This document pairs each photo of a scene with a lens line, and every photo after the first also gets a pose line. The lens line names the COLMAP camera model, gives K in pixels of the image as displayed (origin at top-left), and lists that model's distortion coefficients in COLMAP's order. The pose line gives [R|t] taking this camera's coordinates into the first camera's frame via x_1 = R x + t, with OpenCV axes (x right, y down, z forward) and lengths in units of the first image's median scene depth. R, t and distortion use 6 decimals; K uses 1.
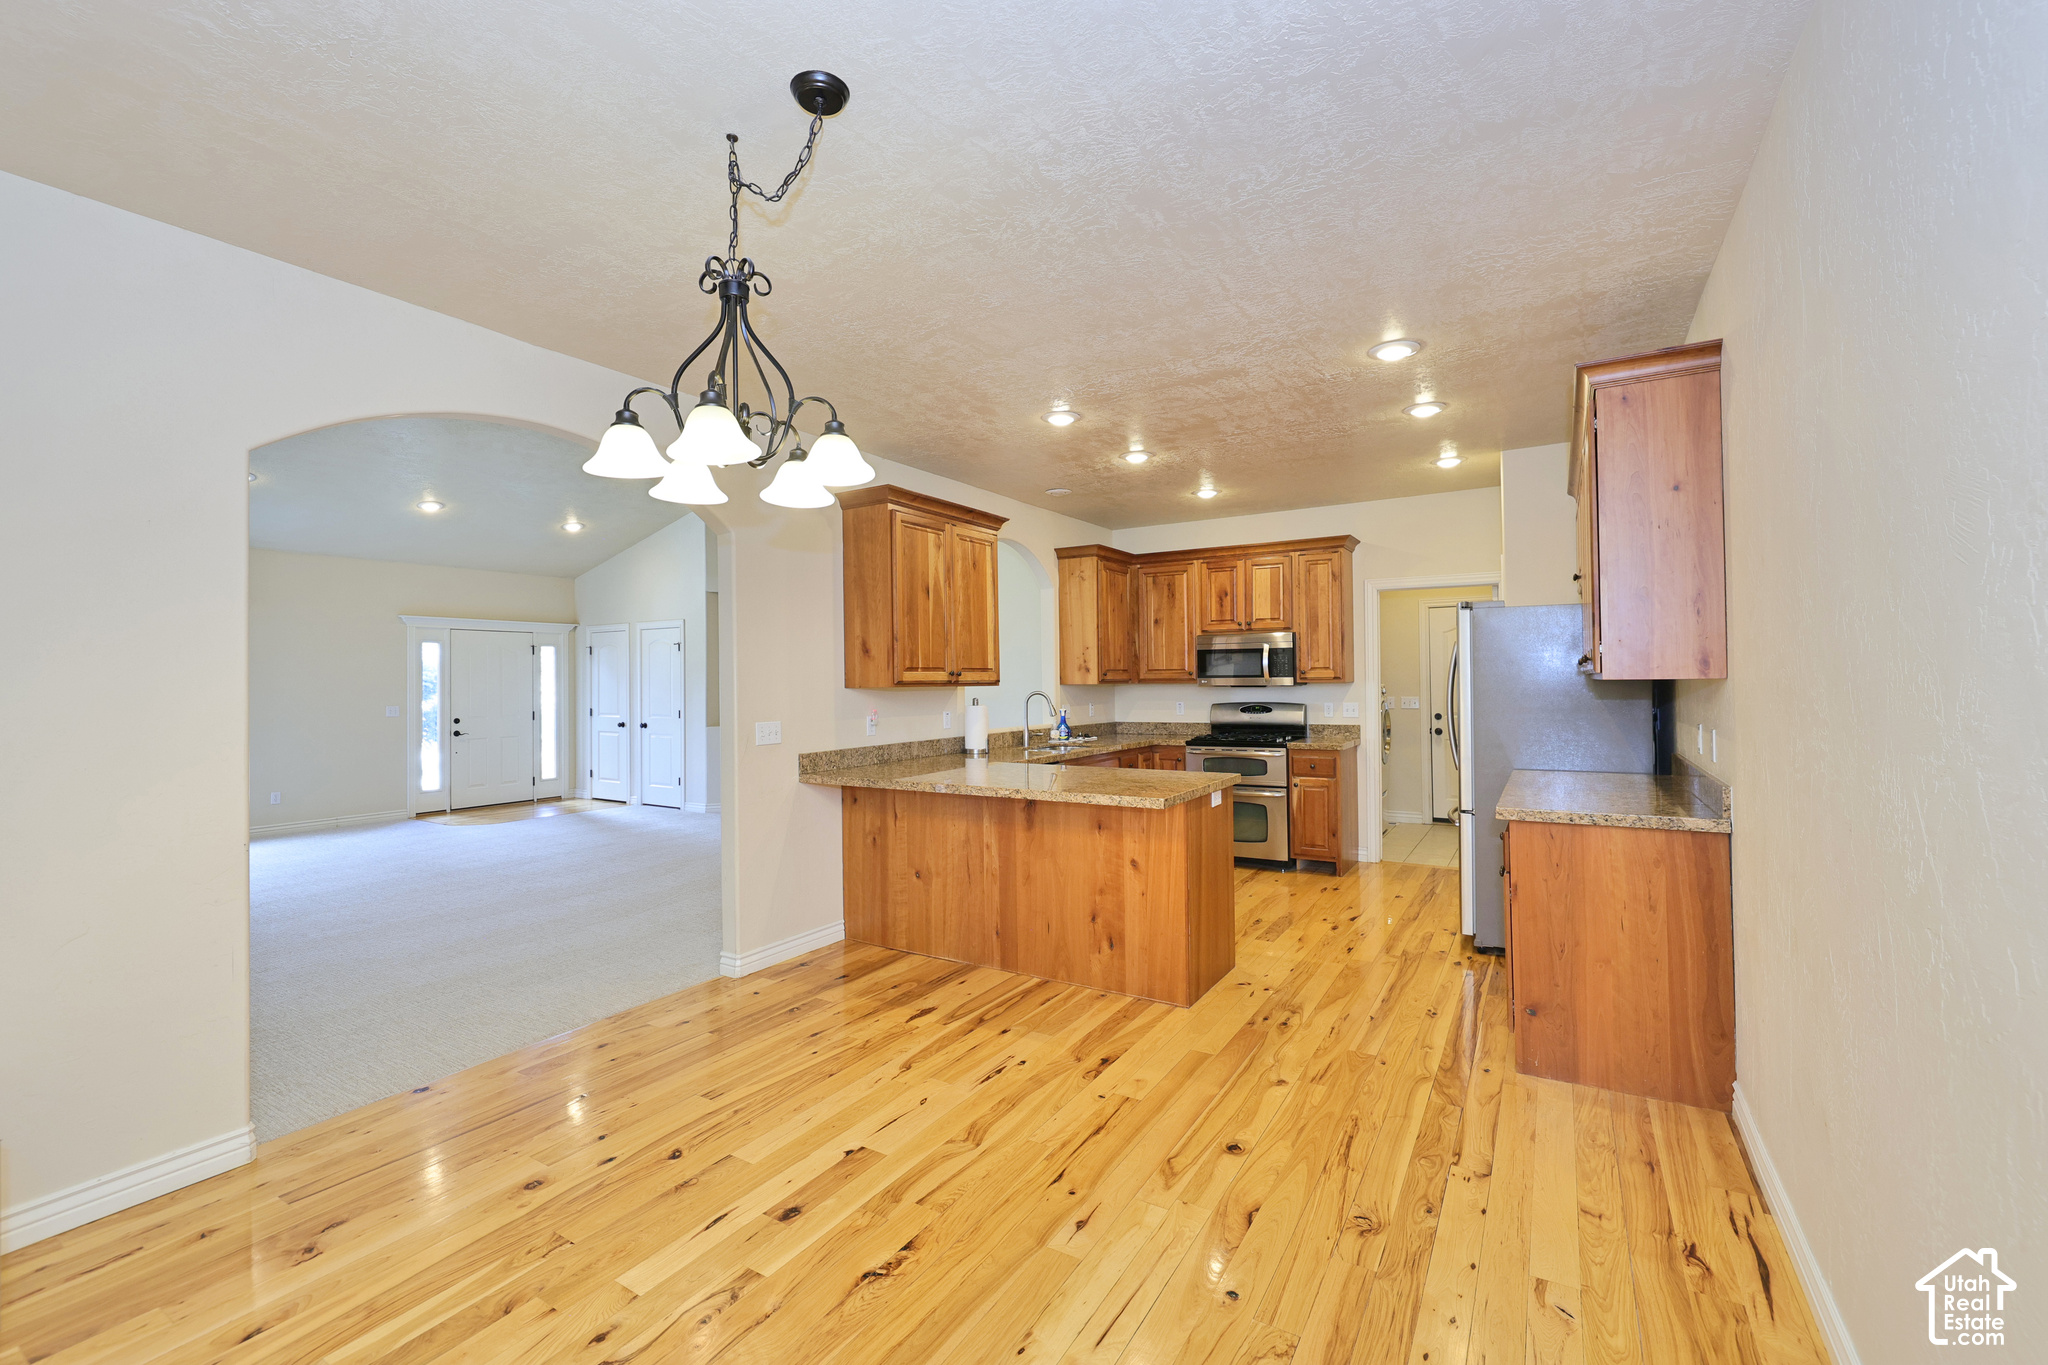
lens RADIAL K [[875.6, 0, 1018.0], [0, 875.6, 683.2], [0, 0, 1]] dist [0.017721, -0.000214]
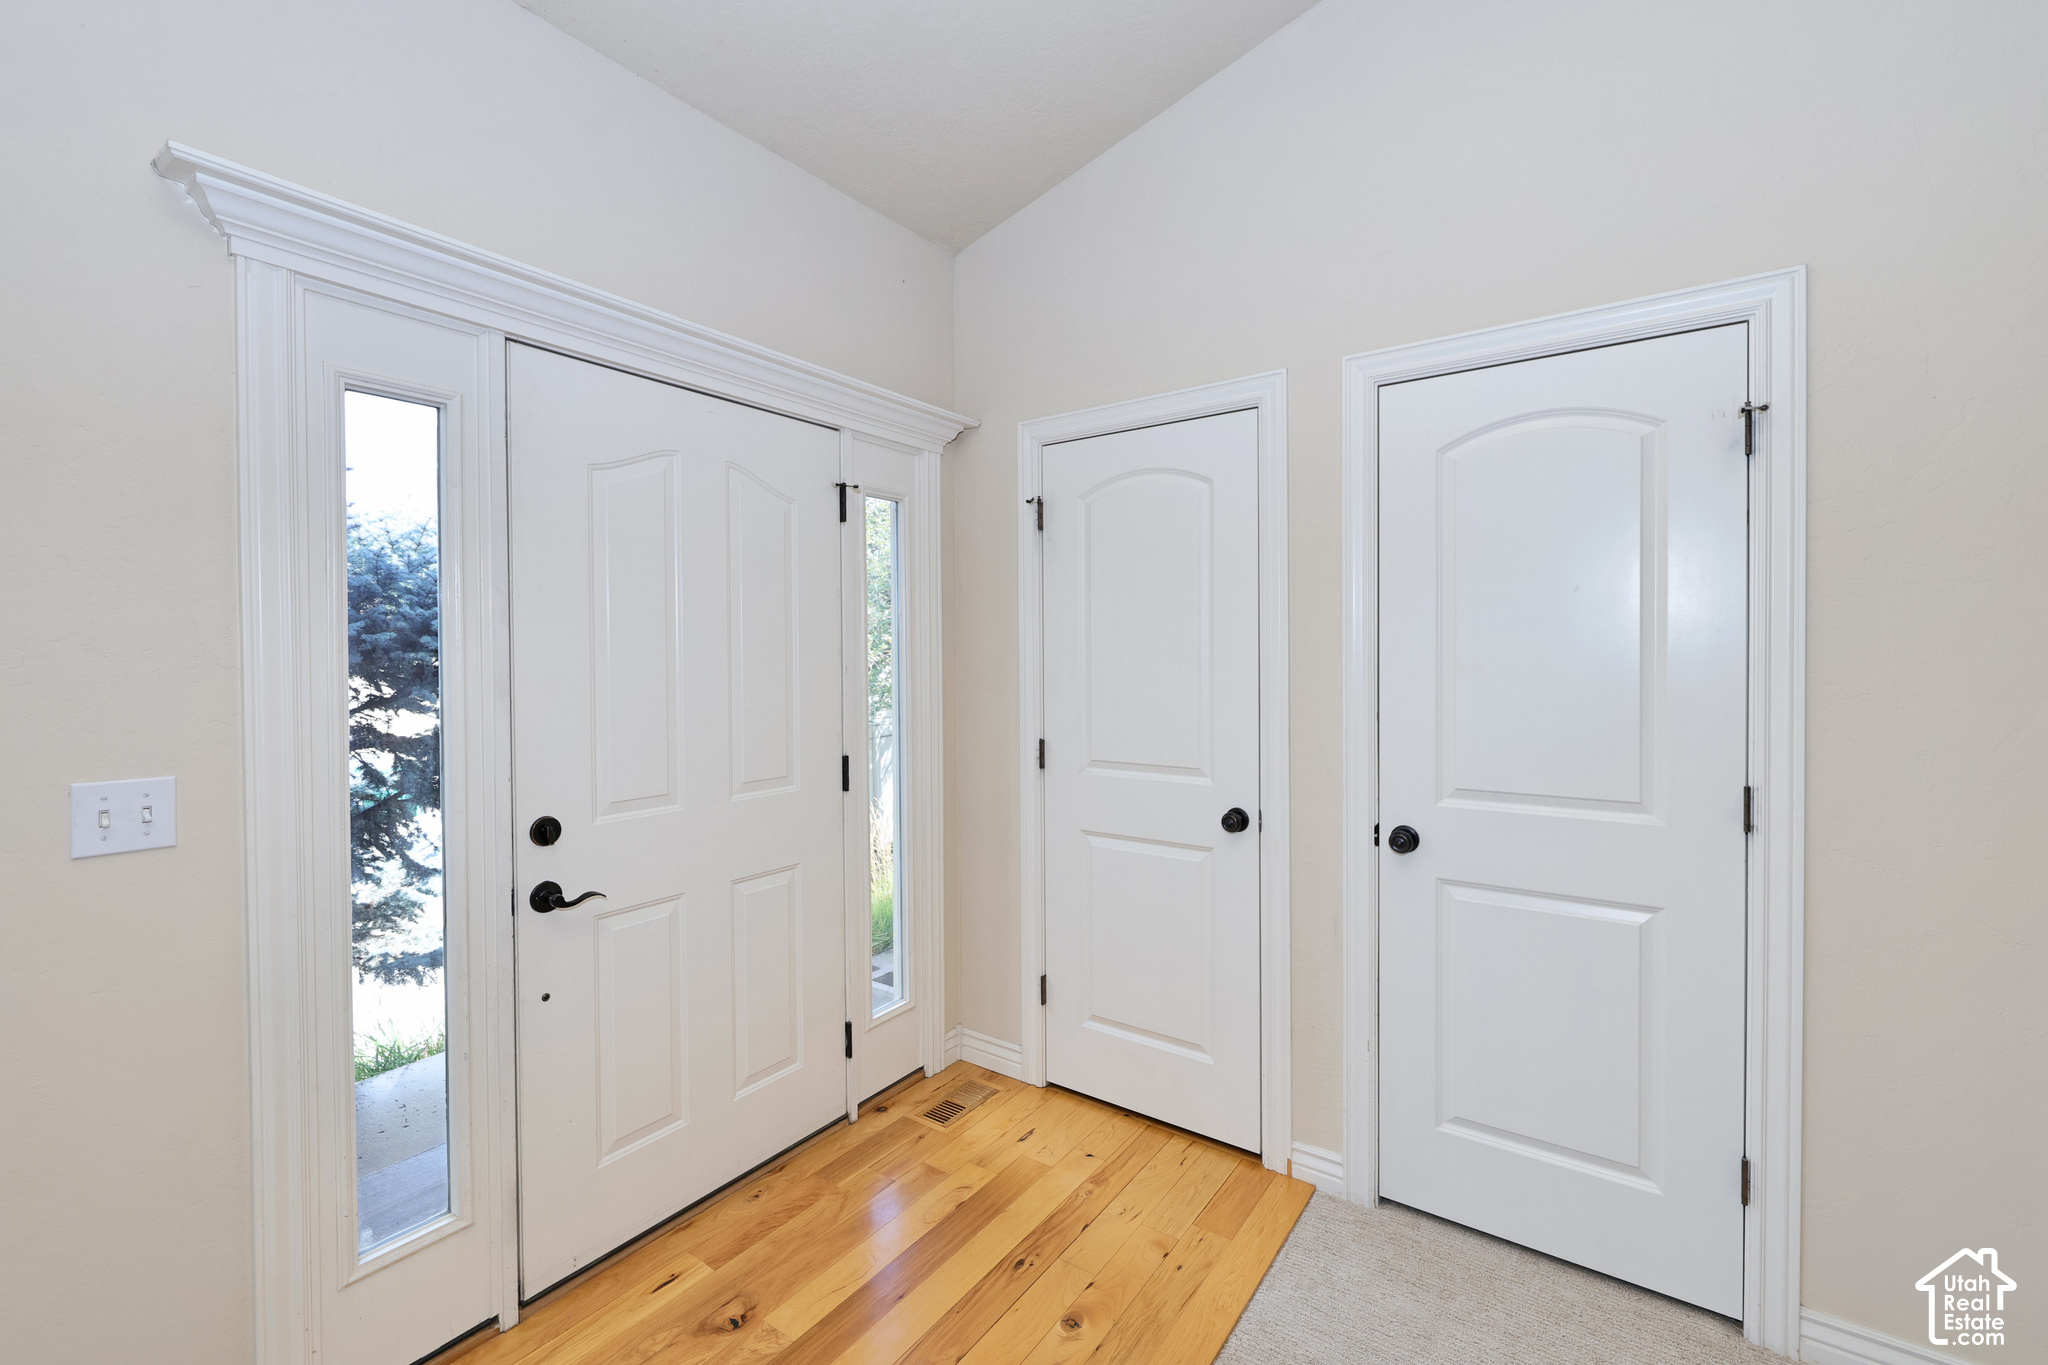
lens RADIAL K [[875.6, 0, 1037.0], [0, 875.6, 680.2], [0, 0, 1]] dist [0.017721, -0.000214]
pose [[0.999078, 0.005976, -0.042517, -0.846156], [-0.004909, 0.999671, 0.025160, 0.008838], [0.042654, -0.024928, 0.998779, 1.320216]]
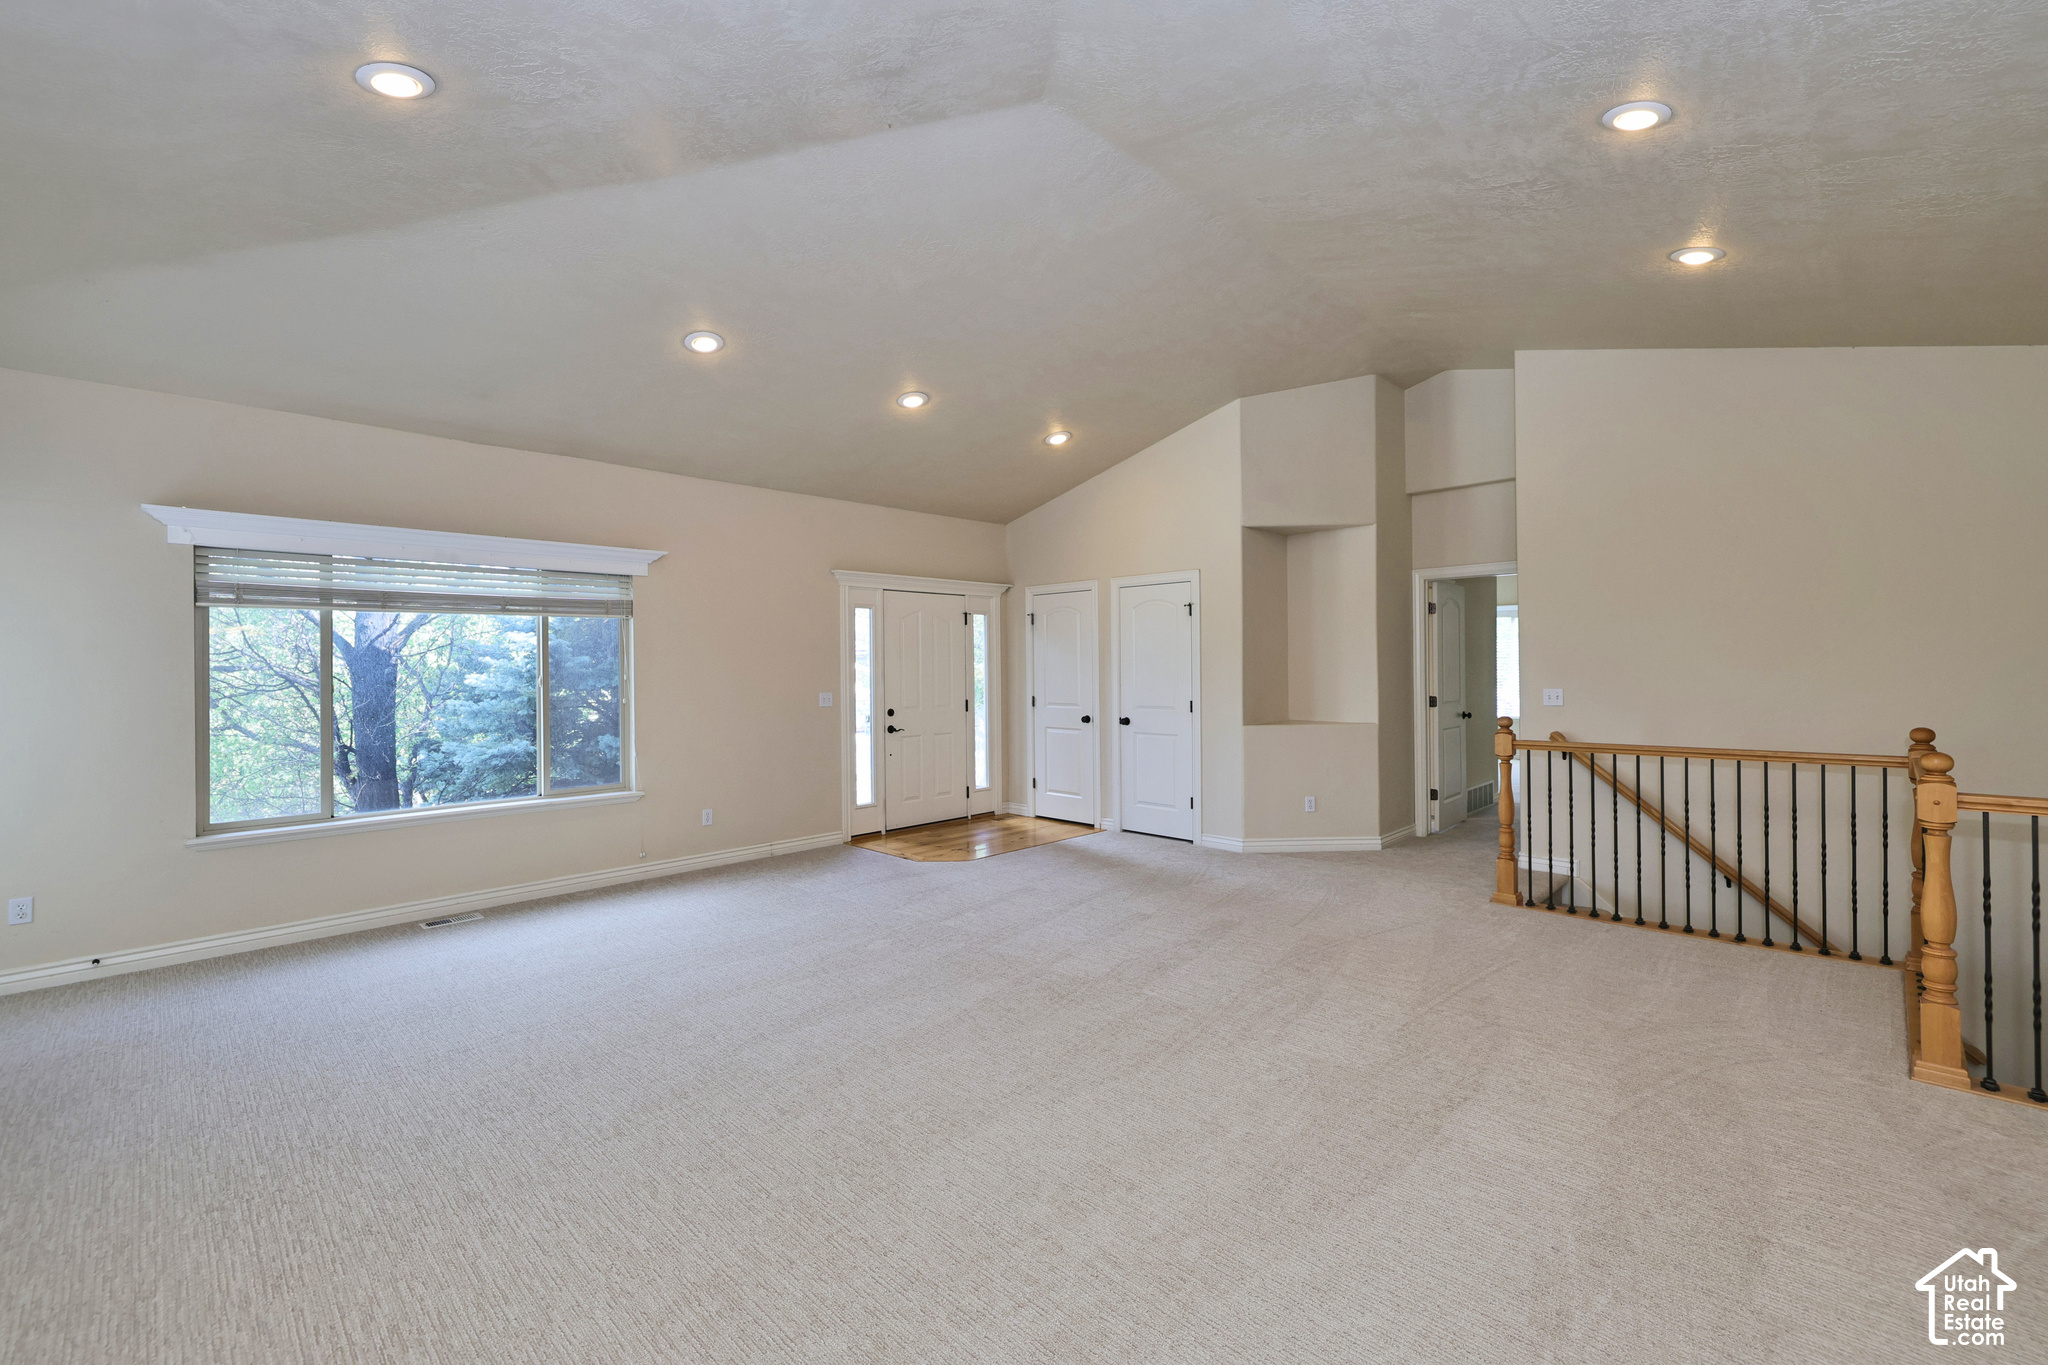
lens RADIAL K [[875.6, 0, 1017.2], [0, 875.6, 687.4], [0, 0, 1]] dist [0.017721, -0.000214]
pose [[0.974391, 0.004229, -0.224821, -0.589950], [0.000939, 0.999738, 0.022875, 0.007147], [0.224859, -0.022500, 0.974131, 0.485805]]
